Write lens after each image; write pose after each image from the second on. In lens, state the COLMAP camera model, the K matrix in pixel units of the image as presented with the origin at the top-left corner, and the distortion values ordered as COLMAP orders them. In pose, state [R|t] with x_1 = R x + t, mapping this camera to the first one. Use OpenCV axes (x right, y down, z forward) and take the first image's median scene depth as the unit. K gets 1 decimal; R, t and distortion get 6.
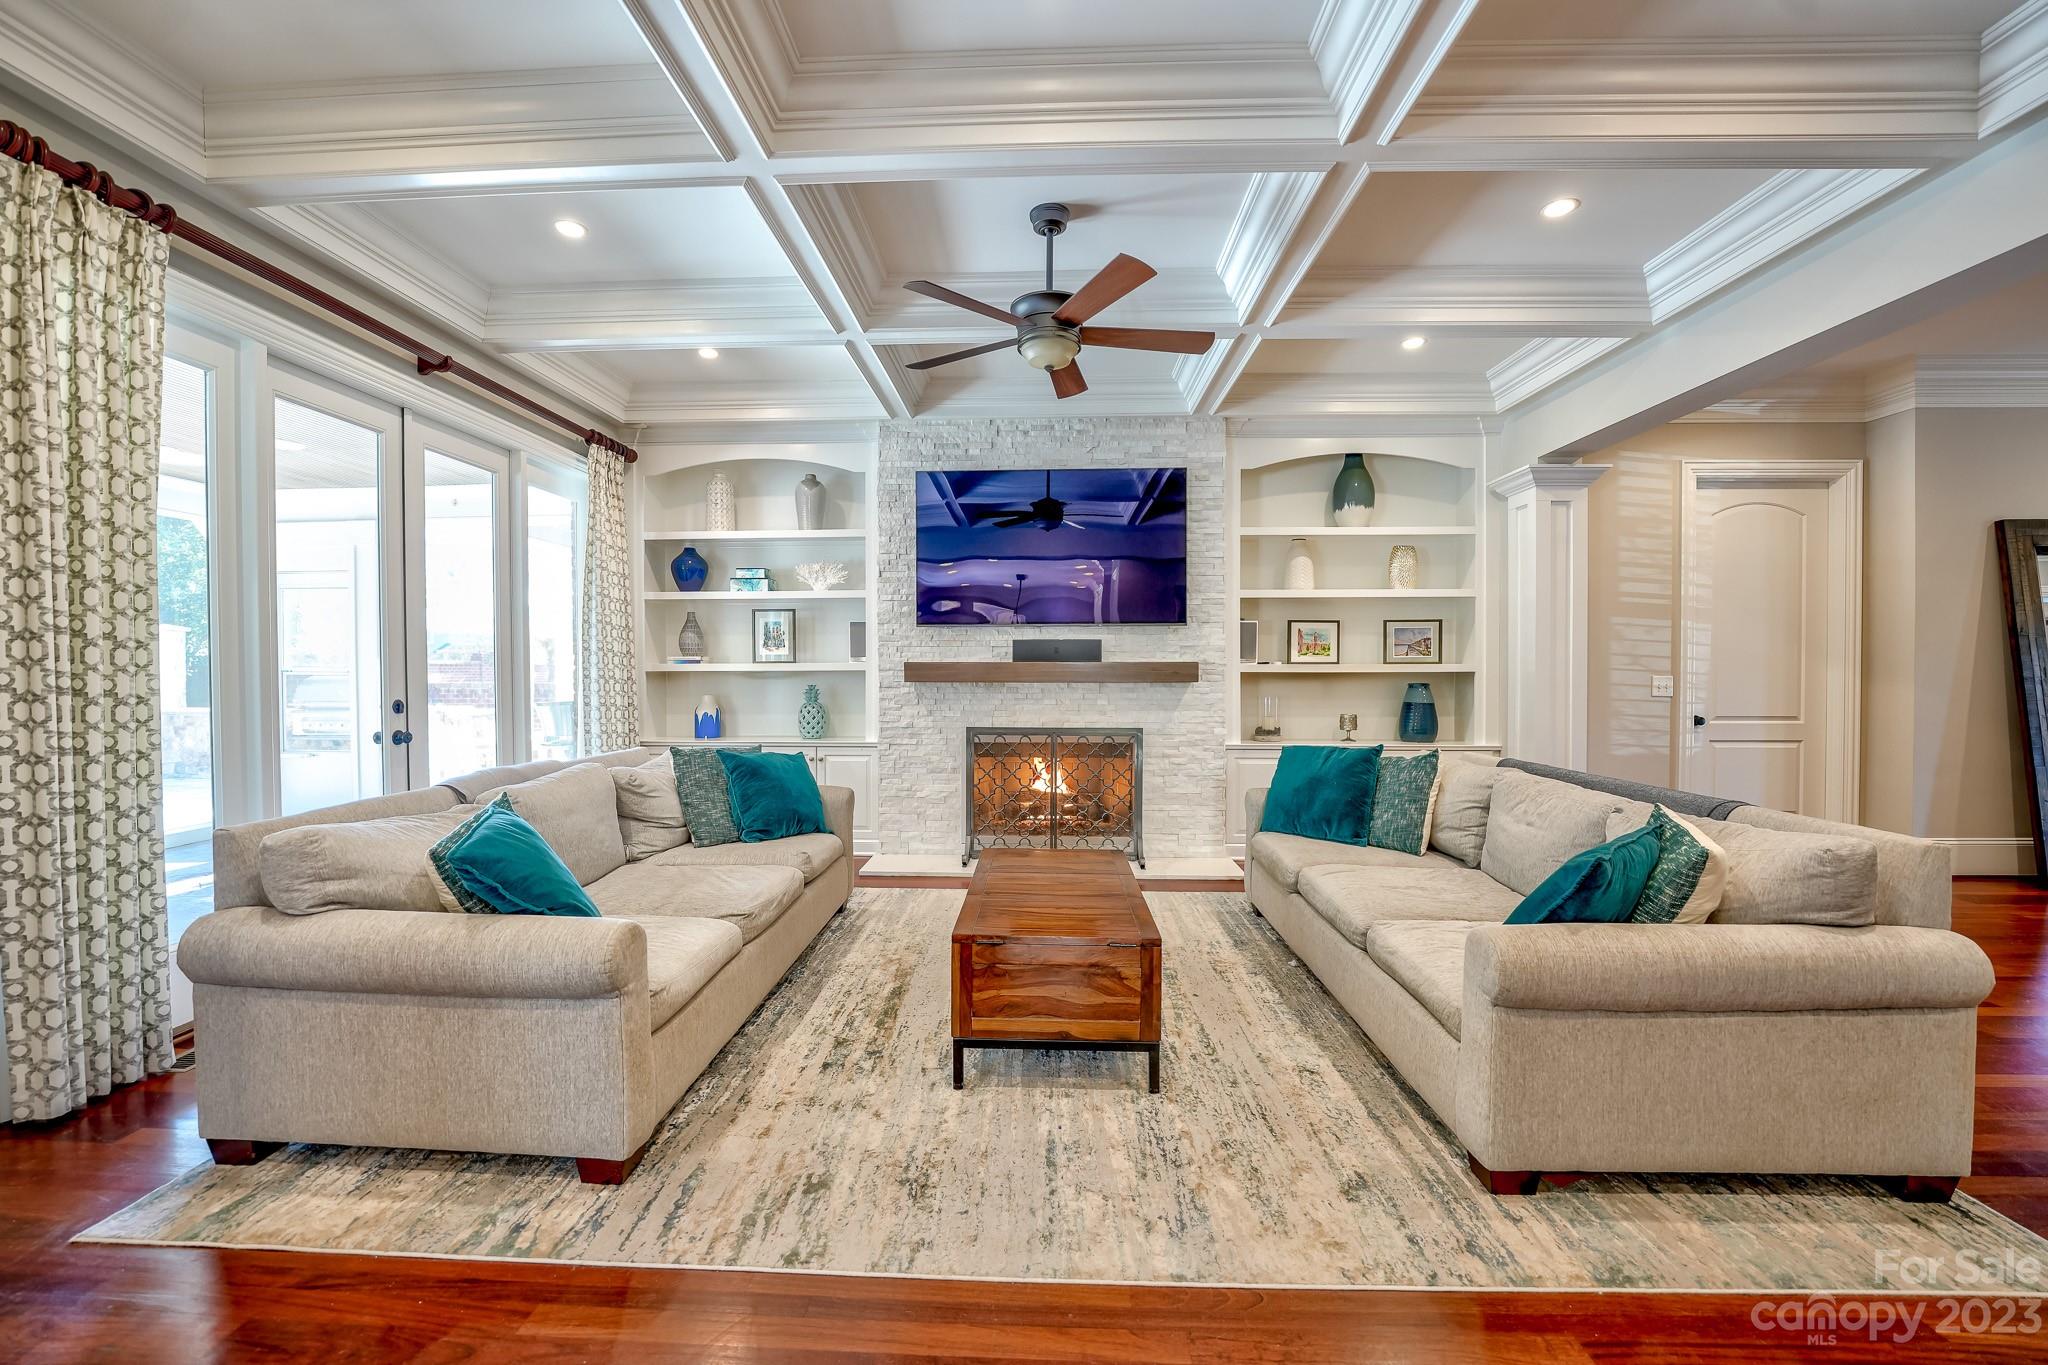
lens RADIAL K [[832.1, 0, 1021.6], [0, 832.1, 676.5], [0, 0, 1]] dist [-0.022427, 0.000201]
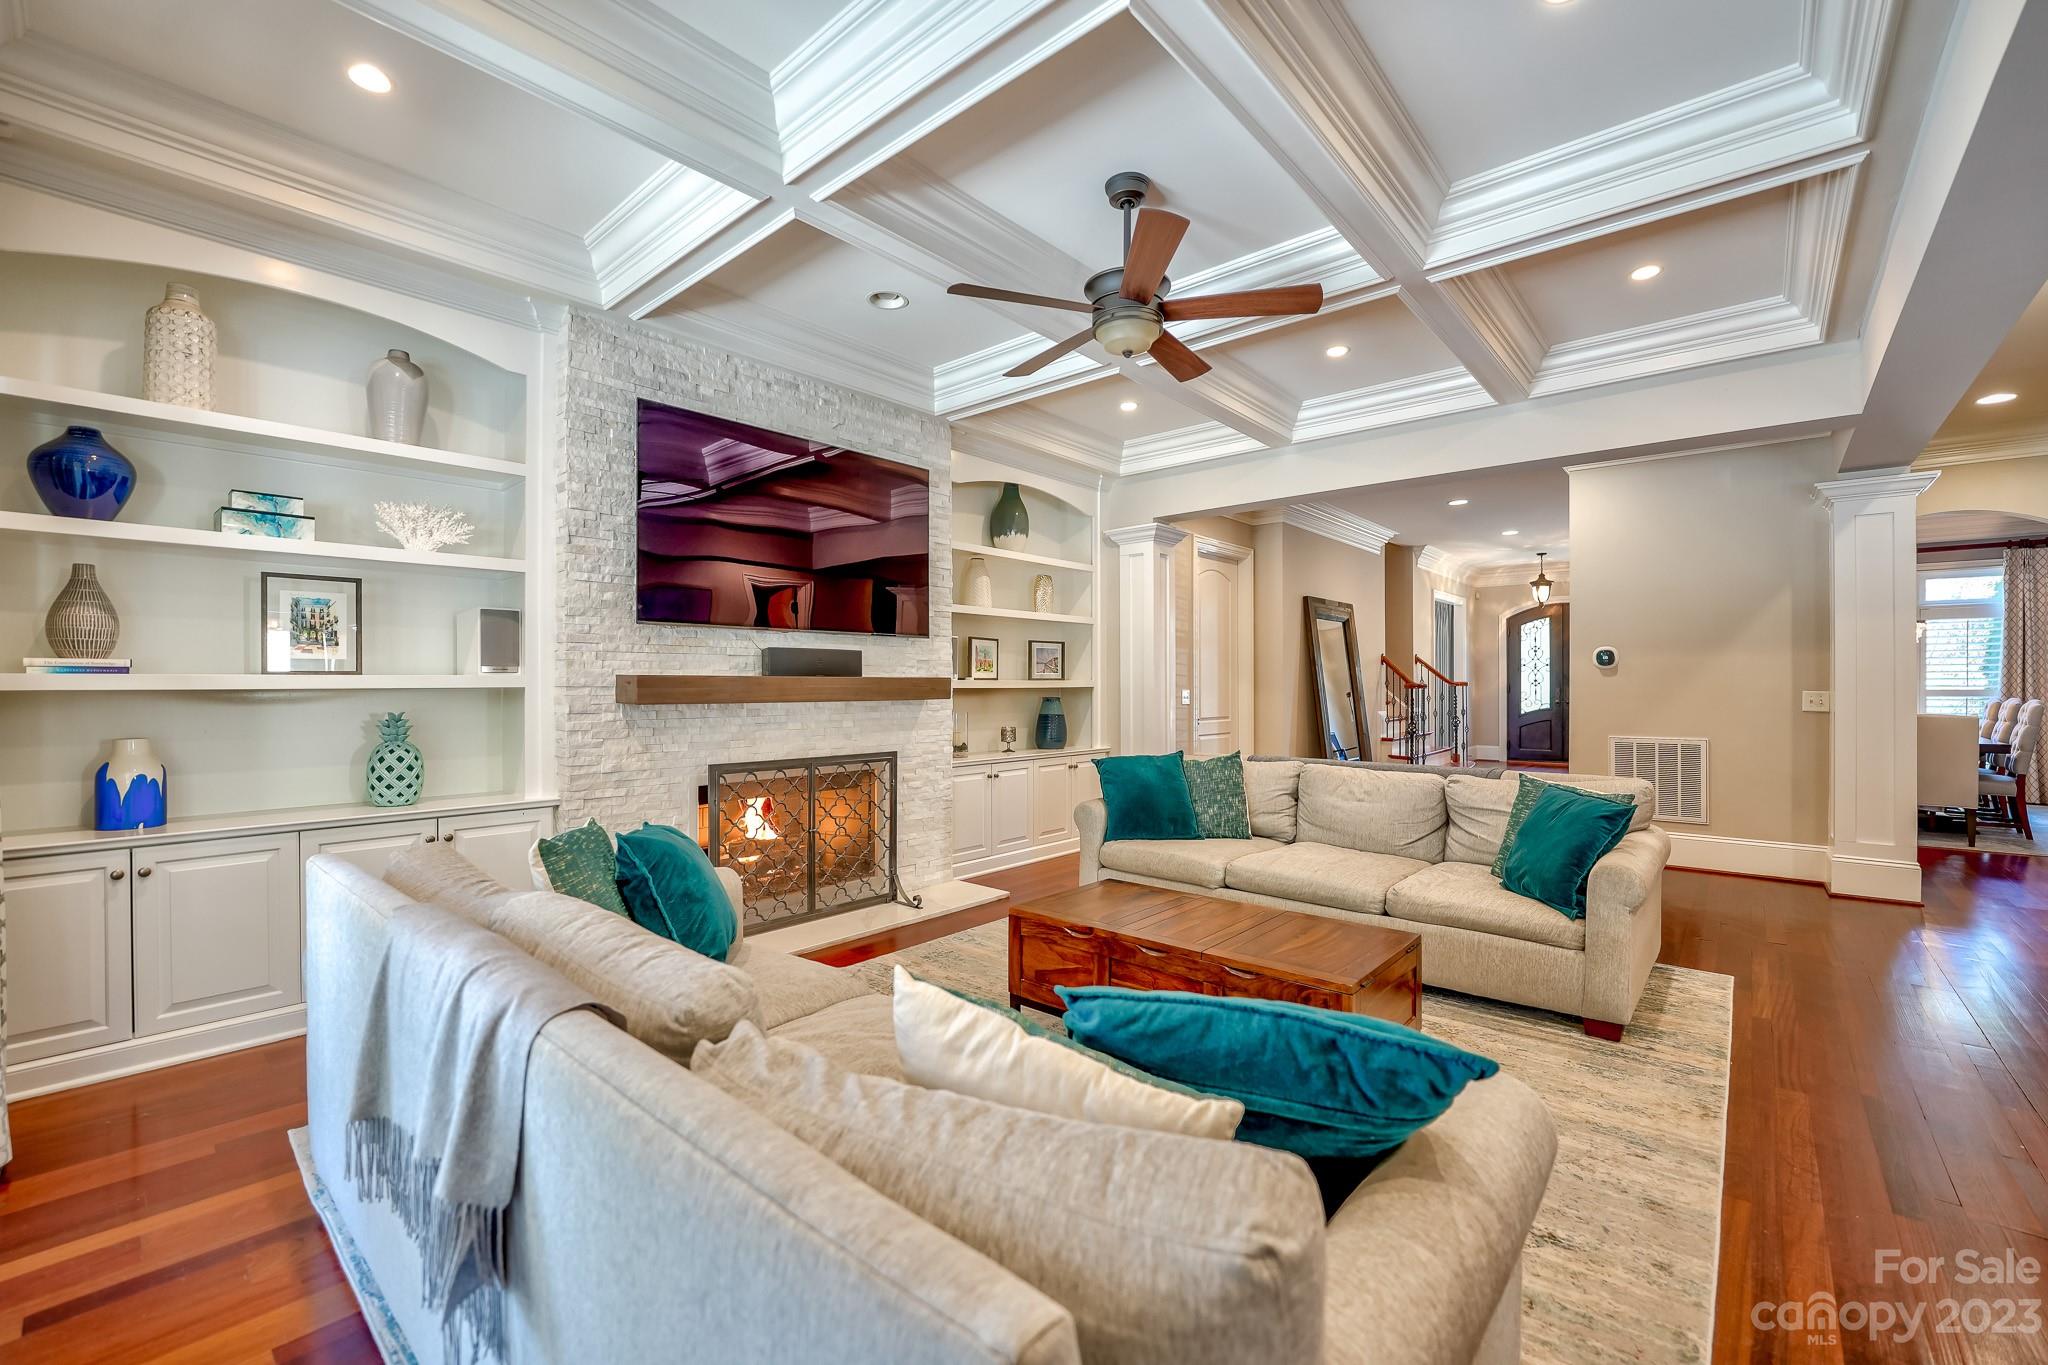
lens RADIAL K [[832.1, 0, 1022.3], [0, 832.1, 675.1], [0, 0, 1]] dist [-0.022427, 0.000201]
pose [[0.628635, 0.008009, 0.777659, -0.449229], [0.006905, 0.999850, -0.015879, -0.004425], [-0.777669, 0.015352, 0.628486, 0.322287]]
